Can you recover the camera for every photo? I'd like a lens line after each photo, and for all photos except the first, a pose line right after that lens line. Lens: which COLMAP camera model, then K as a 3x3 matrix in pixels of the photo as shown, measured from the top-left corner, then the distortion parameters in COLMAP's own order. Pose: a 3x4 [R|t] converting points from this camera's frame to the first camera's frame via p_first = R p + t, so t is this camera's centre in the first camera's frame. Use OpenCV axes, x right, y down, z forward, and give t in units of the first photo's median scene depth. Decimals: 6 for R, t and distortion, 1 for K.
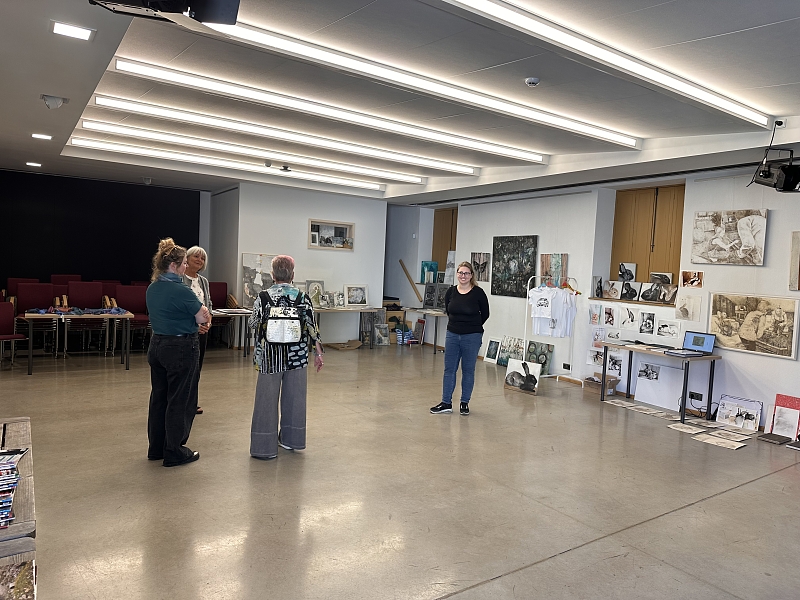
lens RADIAL K [[565.9, 0, 394.7], [0, 565.9, 297.7], [0, 0, 1]] dist [0.034156, -0.037397]
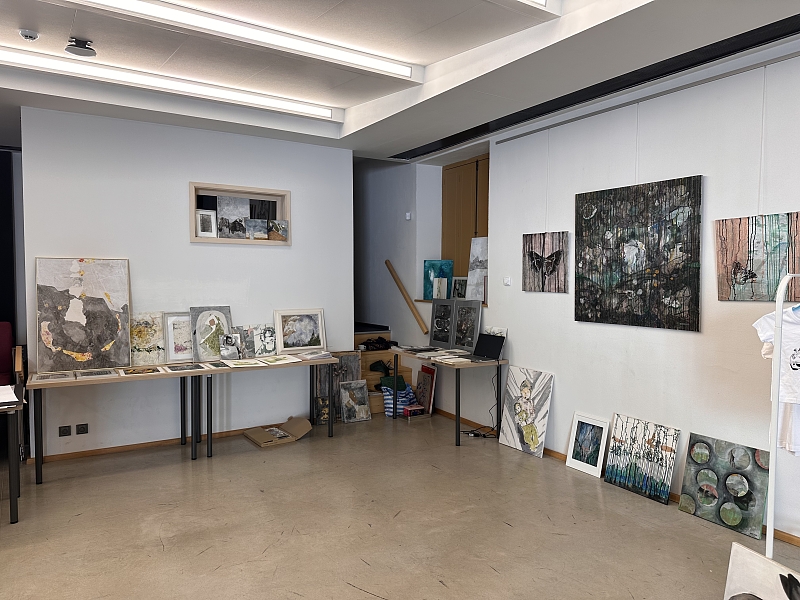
lens RADIAL K [[565.9, 0, 392.5], [0, 565.9, 305.4], [0, 0, 1]] dist [0.034156, -0.037397]
pose [[0.998697, -0.047086, -0.019688, 0.032478], [0.047049, 0.998890, -0.002333, -0.025082], [0.019776, 0.001404, 0.999803, 0.556773]]
